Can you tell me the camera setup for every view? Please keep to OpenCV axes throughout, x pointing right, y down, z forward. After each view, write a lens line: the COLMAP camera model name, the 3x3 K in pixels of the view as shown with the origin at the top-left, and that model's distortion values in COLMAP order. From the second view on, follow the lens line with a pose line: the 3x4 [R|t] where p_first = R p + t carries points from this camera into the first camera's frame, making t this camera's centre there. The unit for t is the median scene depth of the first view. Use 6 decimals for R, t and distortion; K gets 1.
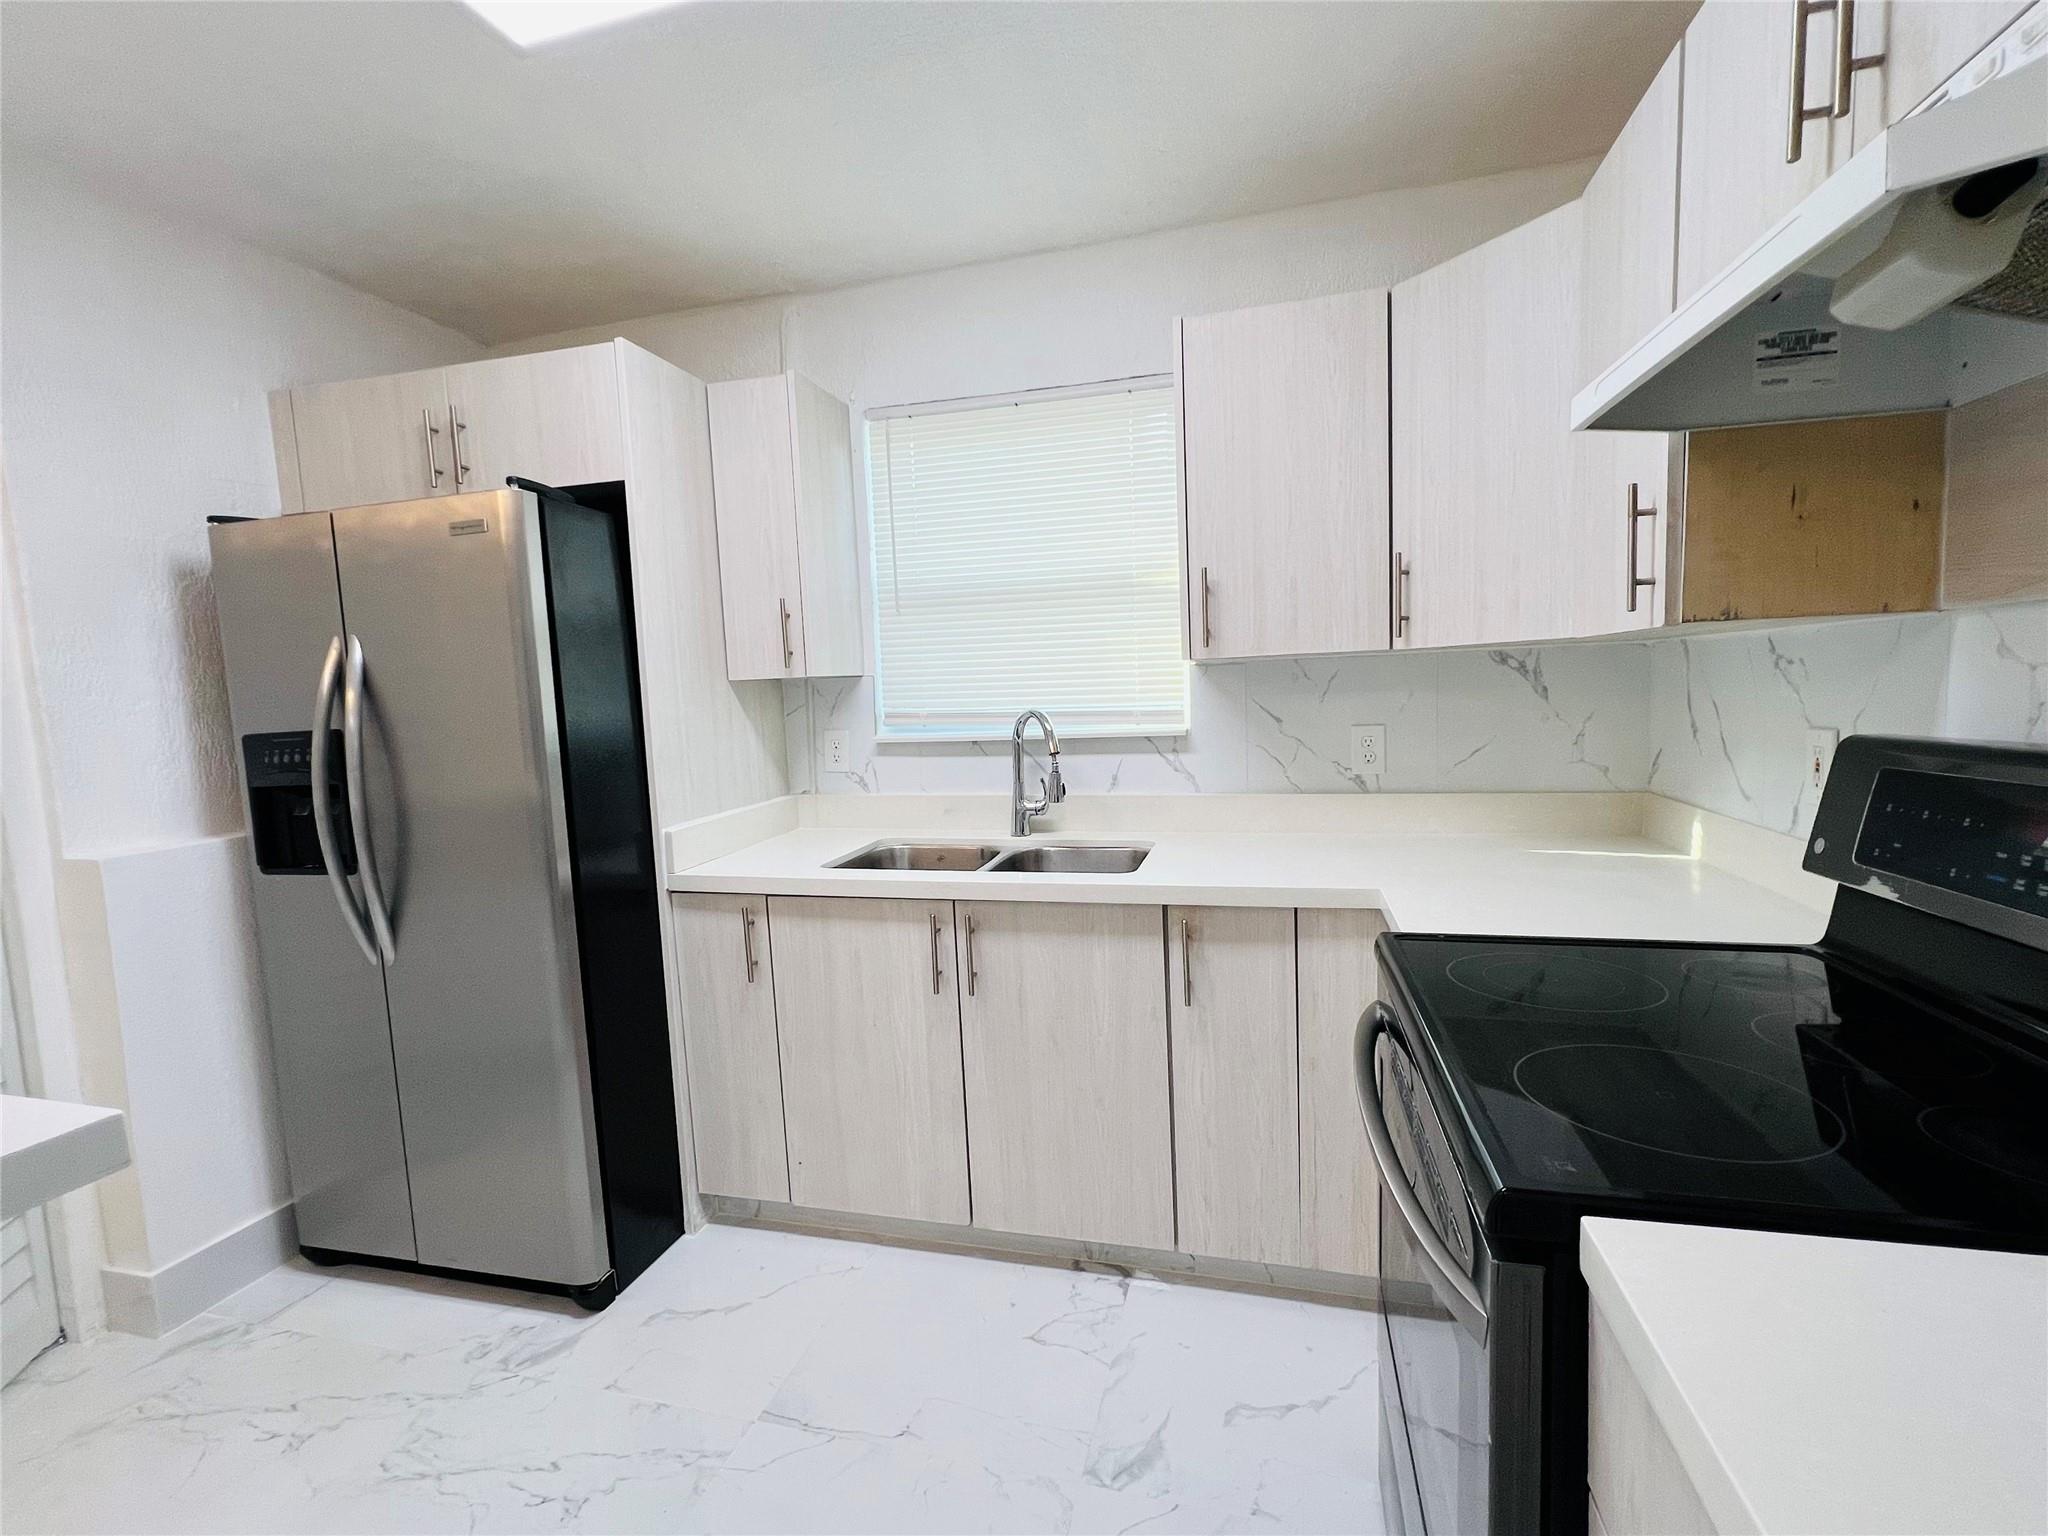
lens RADIAL K [[914.6, 0, 1024.6], [0, 914.6, 771.9], [0, 0, 1]] dist [-0.002125, 0.001352]
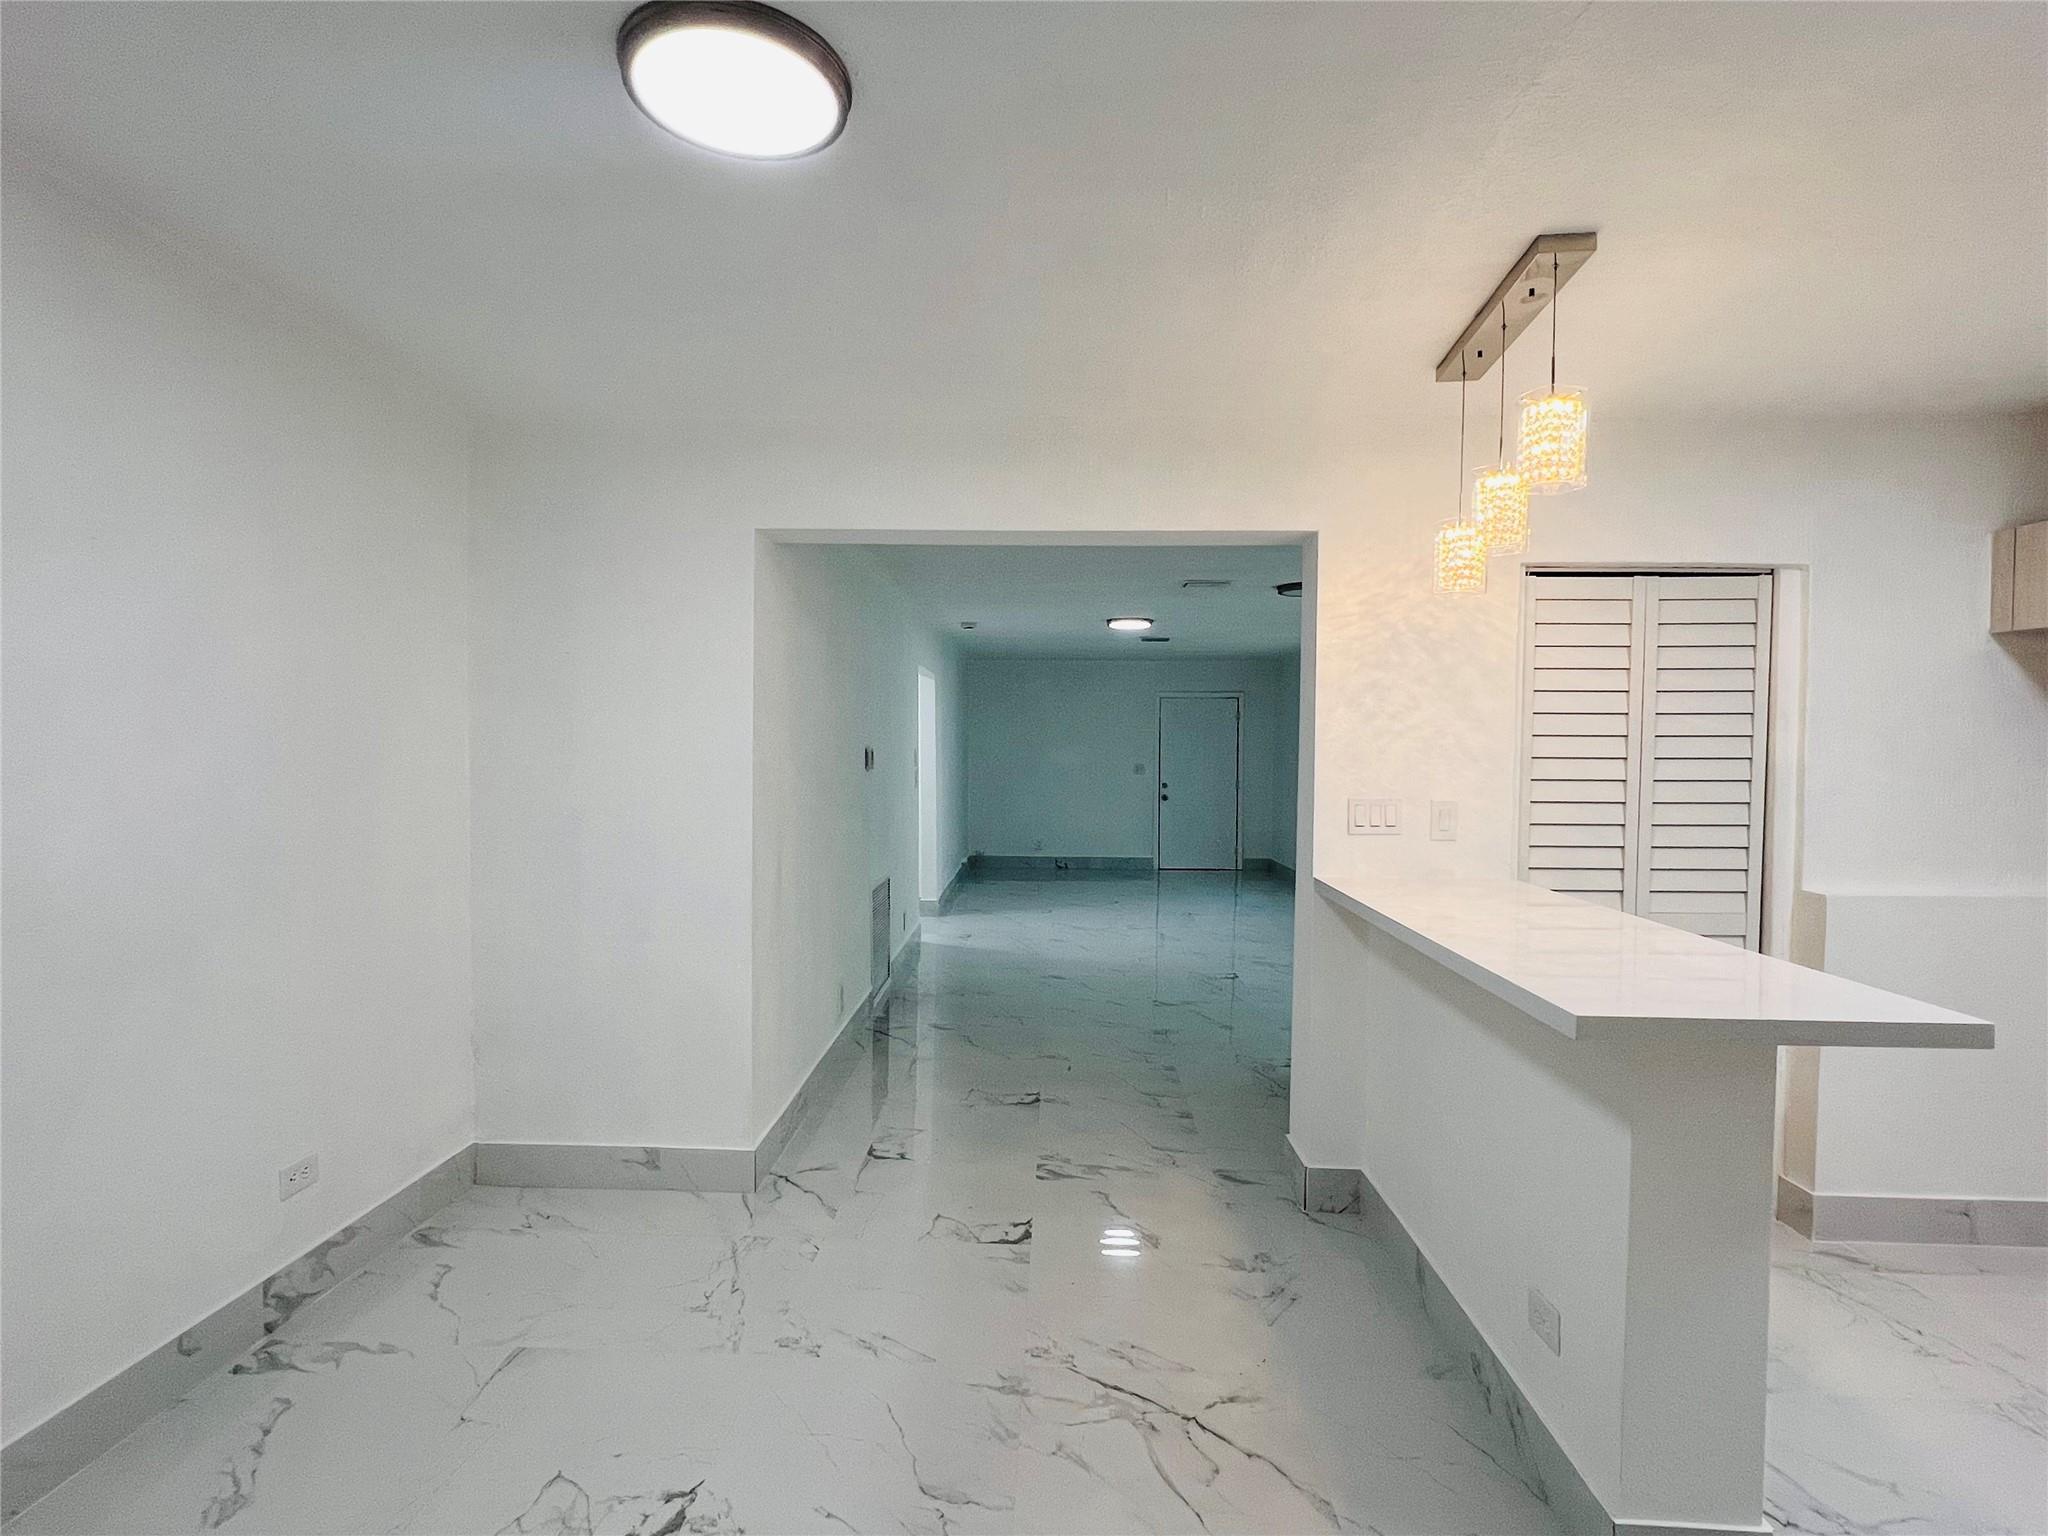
lens RADIAL K [[1045.3, 0, 1020.3], [0, 1045.3, 779.6], [0, 0, 1]] dist [-0.010396, 0.004576]
pose [[0.215564, 0.073222, -0.973741, 0.272929], [-0.109641, 0.992694, 0.050375, -0.025478], [0.970315, 0.095903, 0.222018, -0.564602]]
